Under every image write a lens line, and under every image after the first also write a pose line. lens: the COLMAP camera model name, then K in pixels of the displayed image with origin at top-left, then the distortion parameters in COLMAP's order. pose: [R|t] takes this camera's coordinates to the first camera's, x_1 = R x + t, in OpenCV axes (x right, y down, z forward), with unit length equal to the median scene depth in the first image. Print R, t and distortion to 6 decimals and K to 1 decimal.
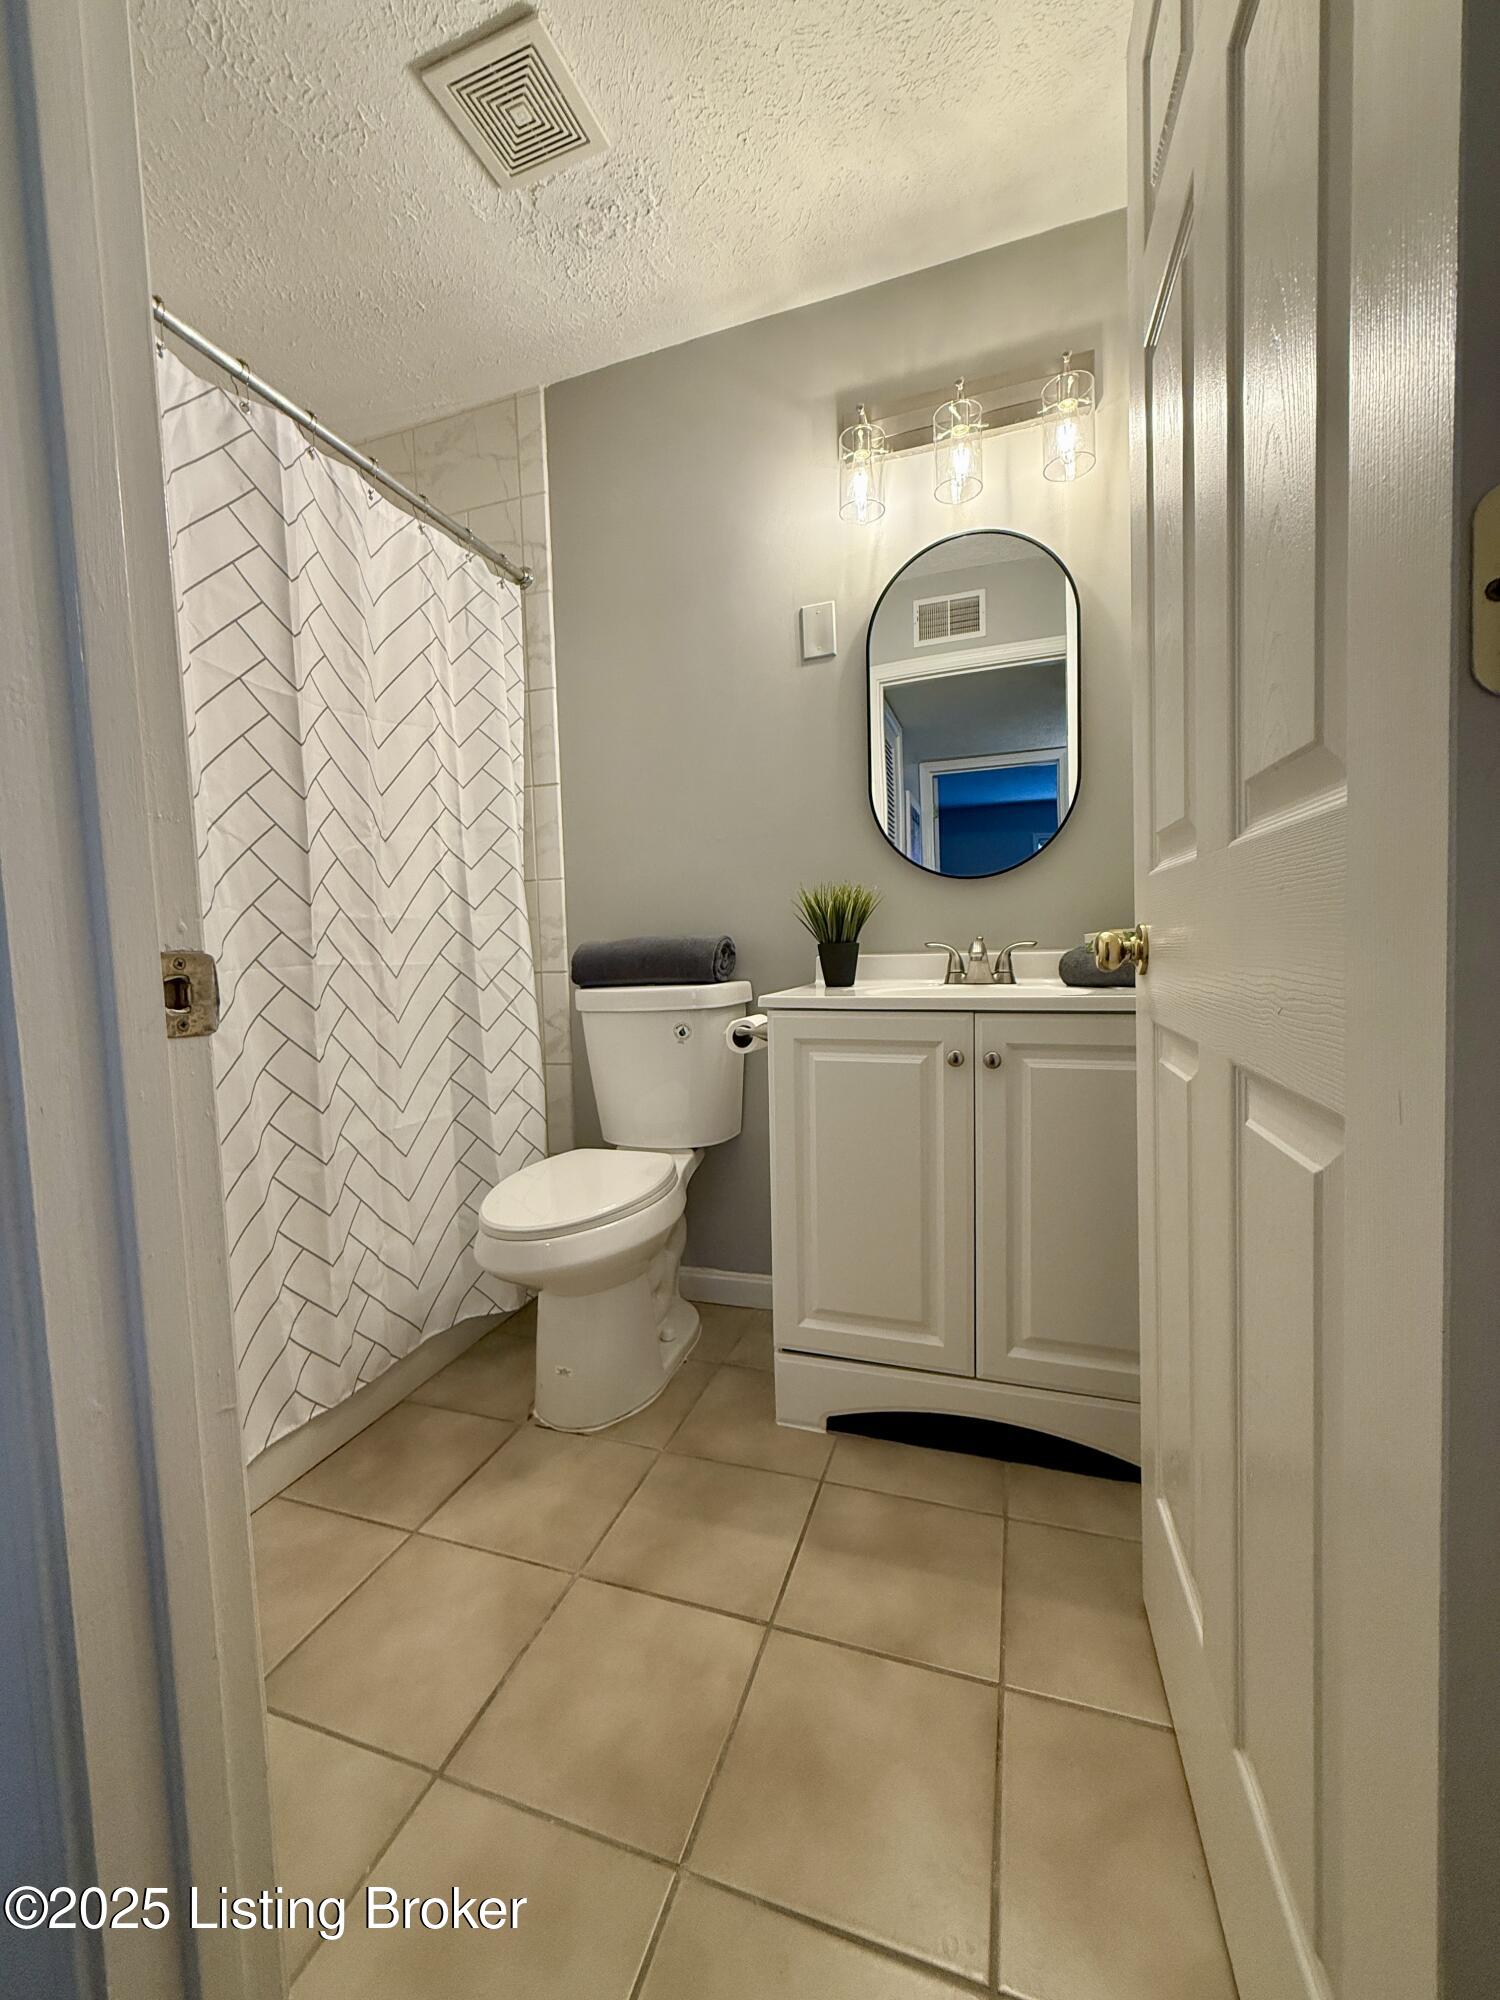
lens RADIAL K [[798.0, 0, 741.0], [0, 798.0, 993.0], [0, 0, 1]] dist [0.003564, -0.001437]
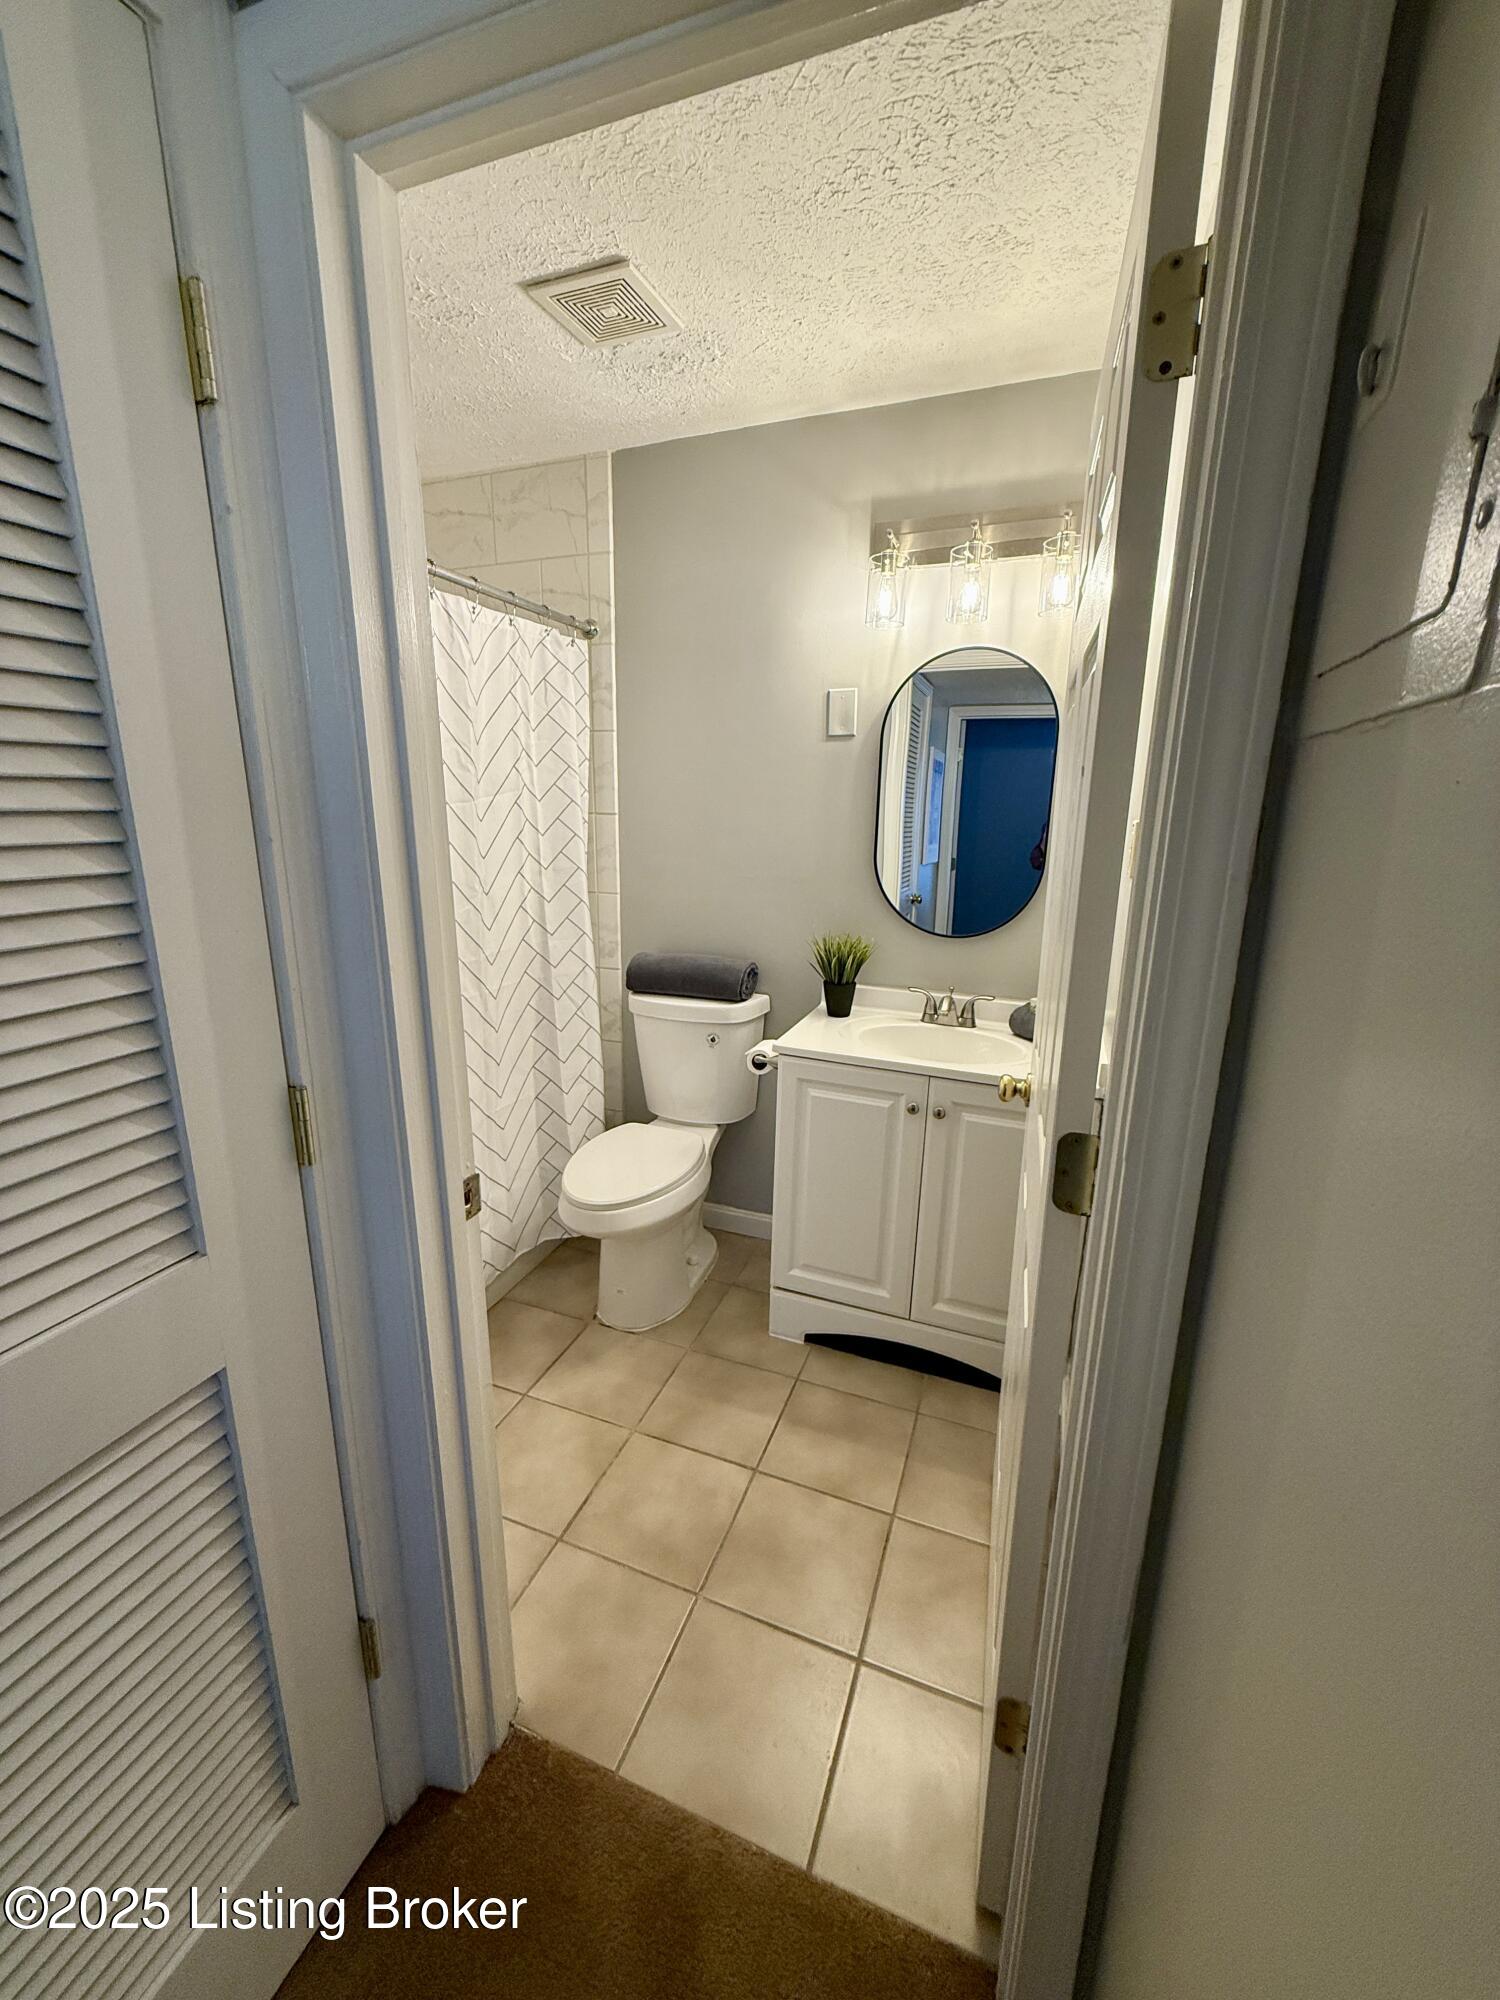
lens RADIAL K [[798.0, 0, 740.2], [0, 798.0, 993.0], [0, 0, 1]] dist [0.003564, -0.001437]
pose [[0.998355, 0.051825, -0.024517, -0.003377], [-0.046744, 0.983403, 0.175309, -0.281636], [0.033196, -0.173875, 0.984208, -0.268815]]
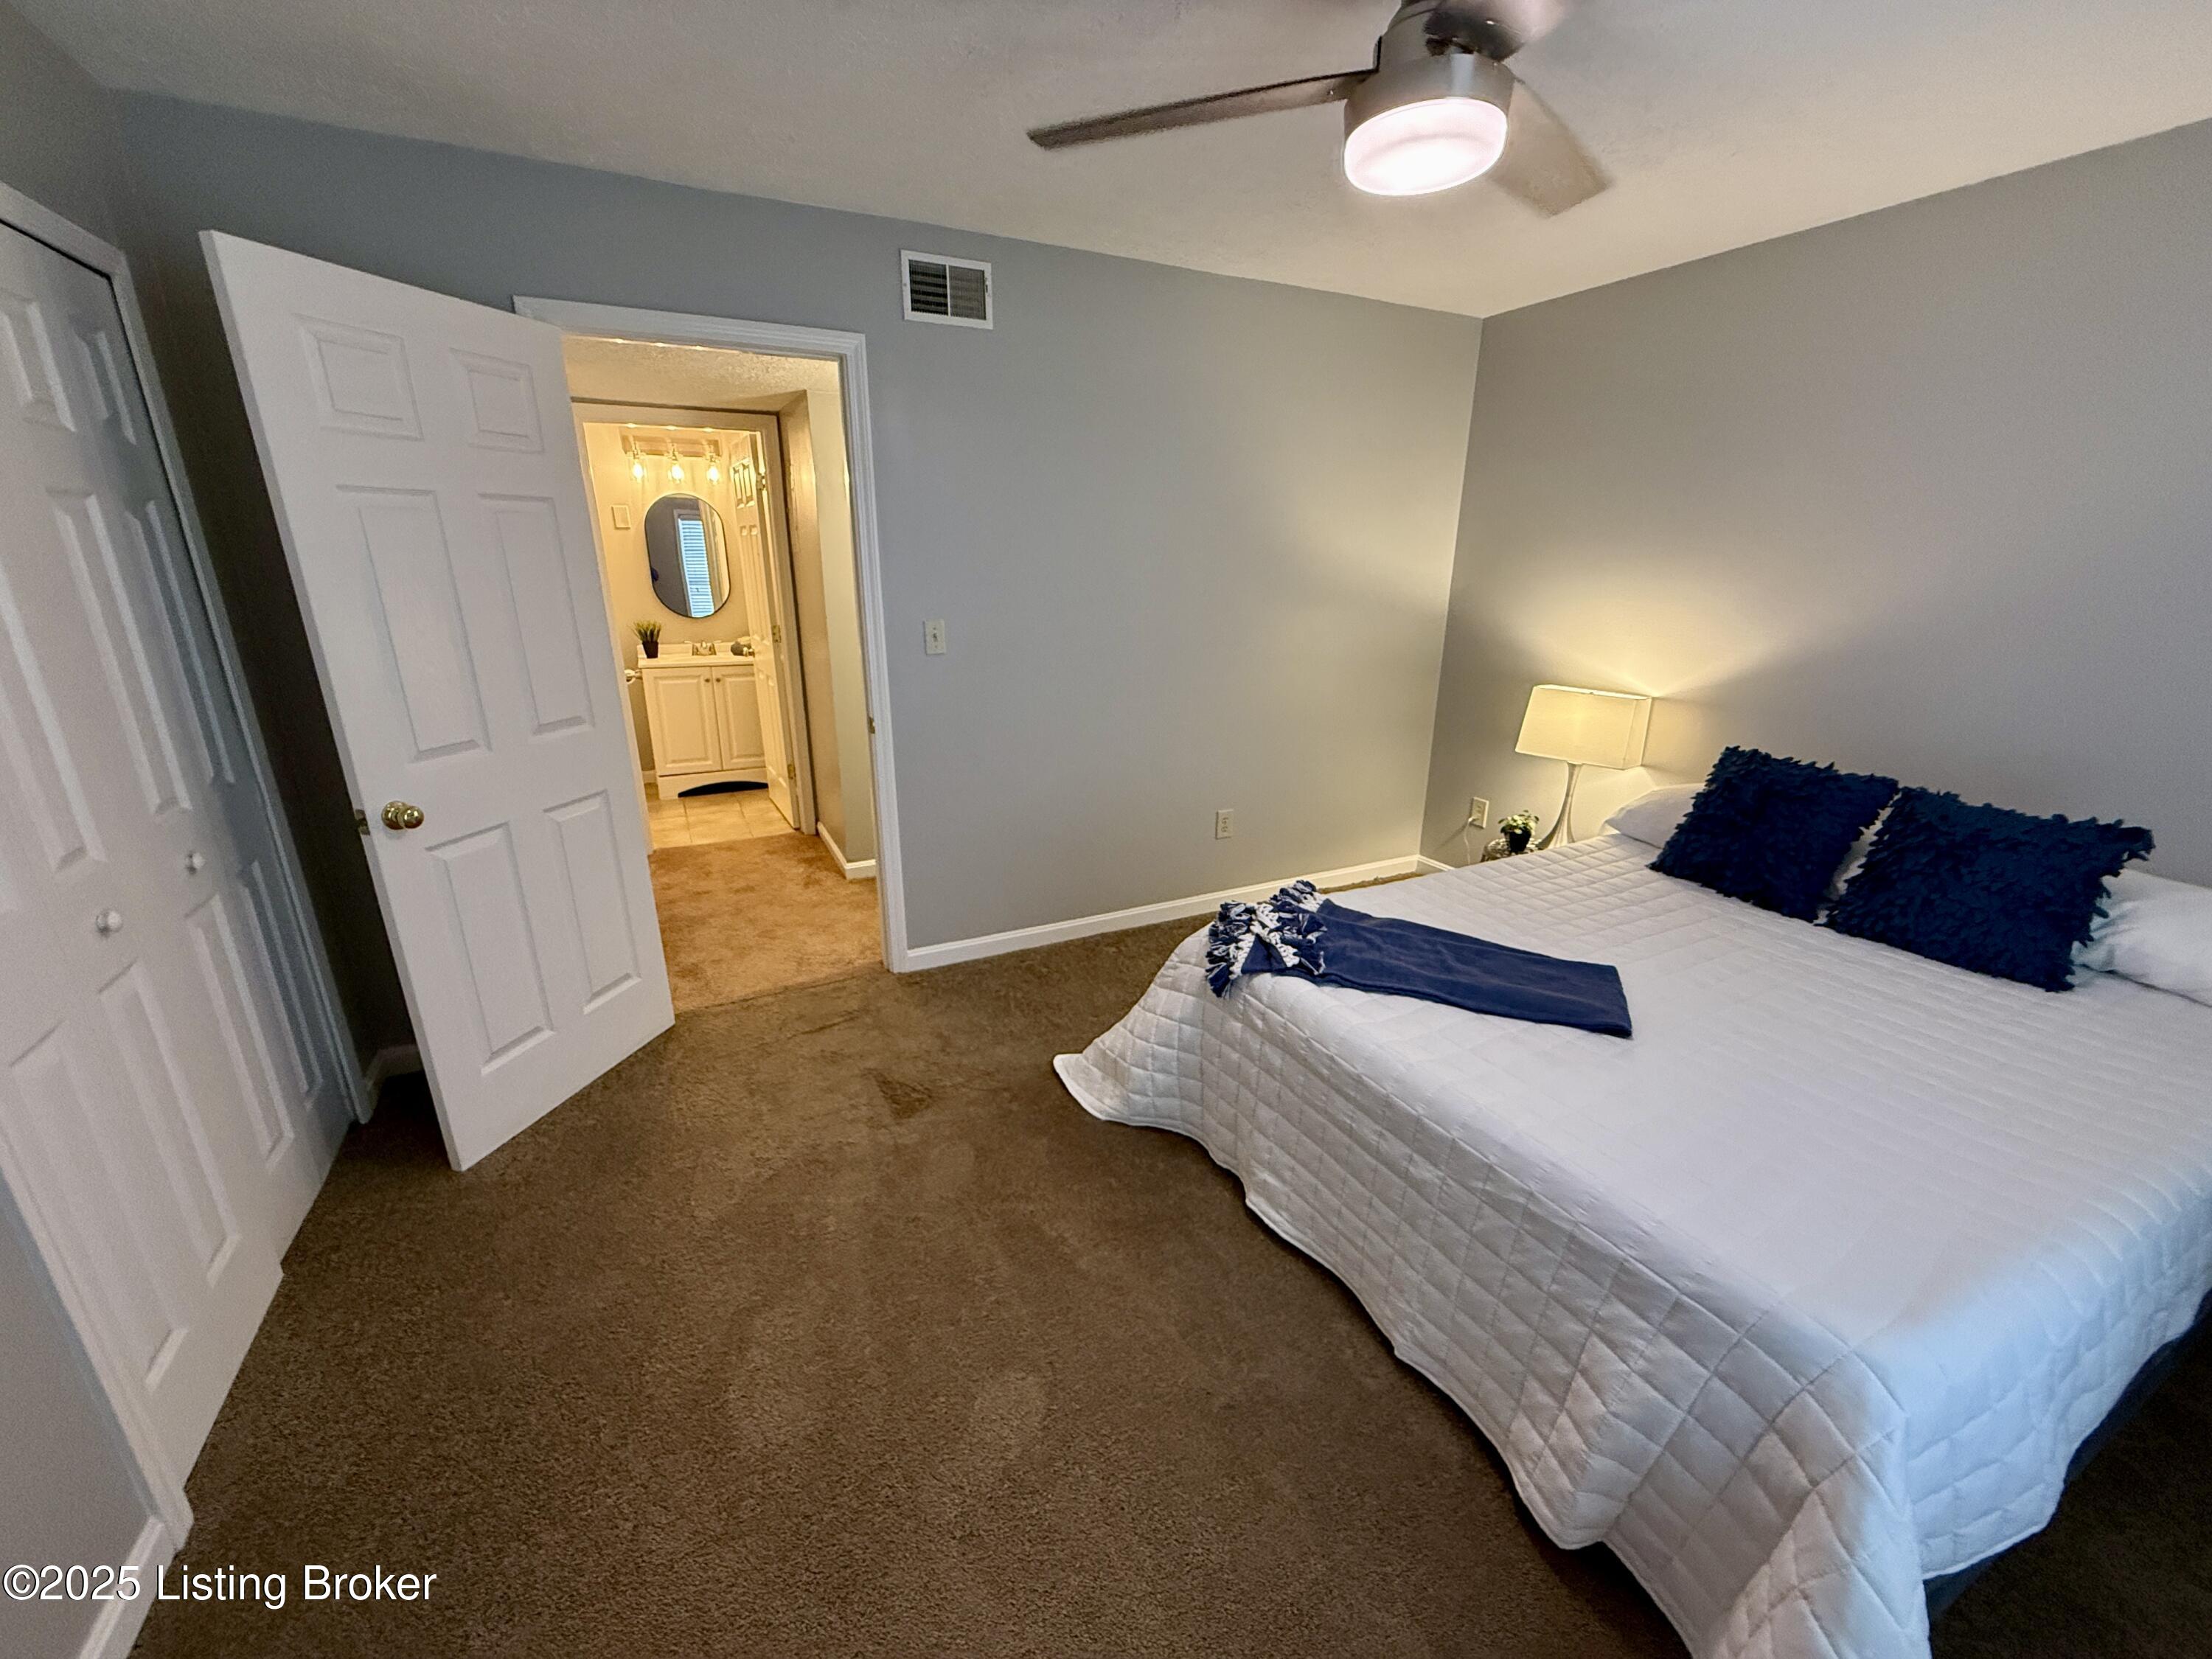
lens RADIAL K [[882.6, 0, 1092.0], [0, 882.6, 828.8], [0, 0, 1]] dist [0.003564, -0.001437]
pose [[0.703298, -0.178705, 0.688068, -1.109190], [0.017294, 0.971903, 0.234746, -0.136862], [-0.710685, -0.153197, 0.686628, -2.479598]]
